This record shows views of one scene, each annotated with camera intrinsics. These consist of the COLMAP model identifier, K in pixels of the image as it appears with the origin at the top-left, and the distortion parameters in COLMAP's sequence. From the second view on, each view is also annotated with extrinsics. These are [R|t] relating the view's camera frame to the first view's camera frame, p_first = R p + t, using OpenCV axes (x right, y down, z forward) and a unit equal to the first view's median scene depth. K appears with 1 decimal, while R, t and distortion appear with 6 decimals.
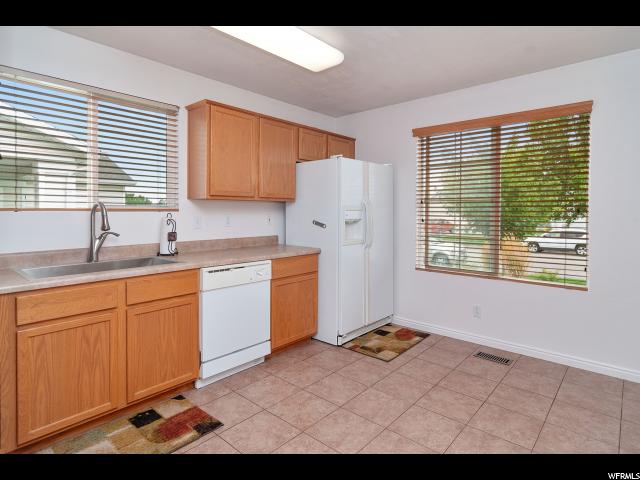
lens RADIAL K [[348.4, 0, 324.2], [0, 348.4, 243.3], [0, 0, 1]] dist [0.002393, 0.000379]
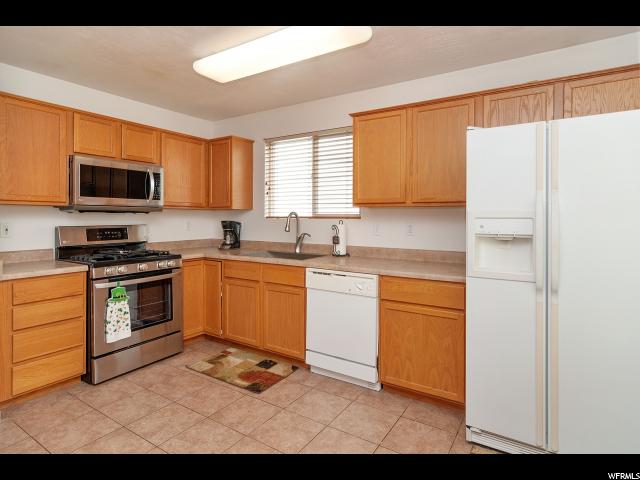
lens RADIAL K [[348.4, 0, 324.2], [0, 348.4, 243.3], [0, 0, 1]] dist [0.002393, 0.000379]
pose [[0.159195, 0.070724, -0.984711, 0.746628], [-0.095383, 0.993866, 0.055962, -0.074267], [0.982629, 0.085016, 0.164964, 0.808425]]
